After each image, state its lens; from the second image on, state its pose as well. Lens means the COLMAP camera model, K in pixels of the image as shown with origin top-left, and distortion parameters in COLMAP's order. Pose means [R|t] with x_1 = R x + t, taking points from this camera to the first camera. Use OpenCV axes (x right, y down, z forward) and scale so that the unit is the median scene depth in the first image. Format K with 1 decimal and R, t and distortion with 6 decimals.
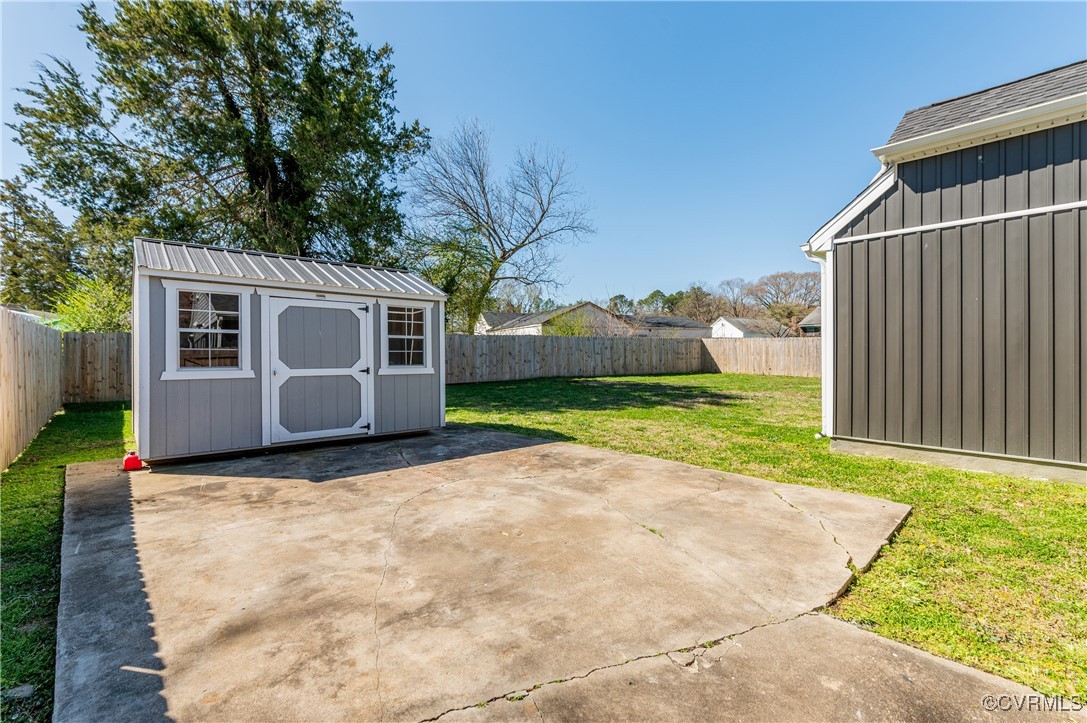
lens RADIAL K [[484.2, 0, 545.1], [0, 484.2, 360.2], [0, 0, 1]] dist [-0.000541, 0.000793]
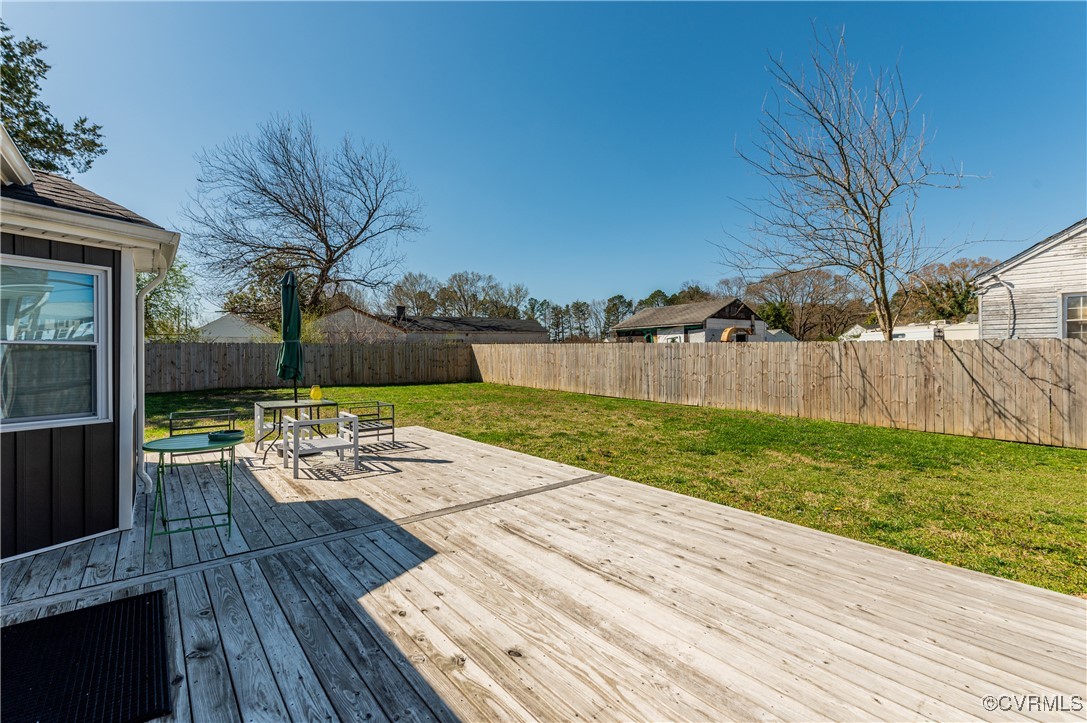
lens RADIAL K [[484.2, 0, 540.3], [0, 484.2, 354.7], [0, 0, 1]] dist [-0.000541, 0.000793]
pose [[0.997236, -0.000652, -0.074296, 0.457349], [-0.000336, 0.999912, -0.013274, -0.011628], [0.074298, 0.013262, 0.997148, 0.079092]]
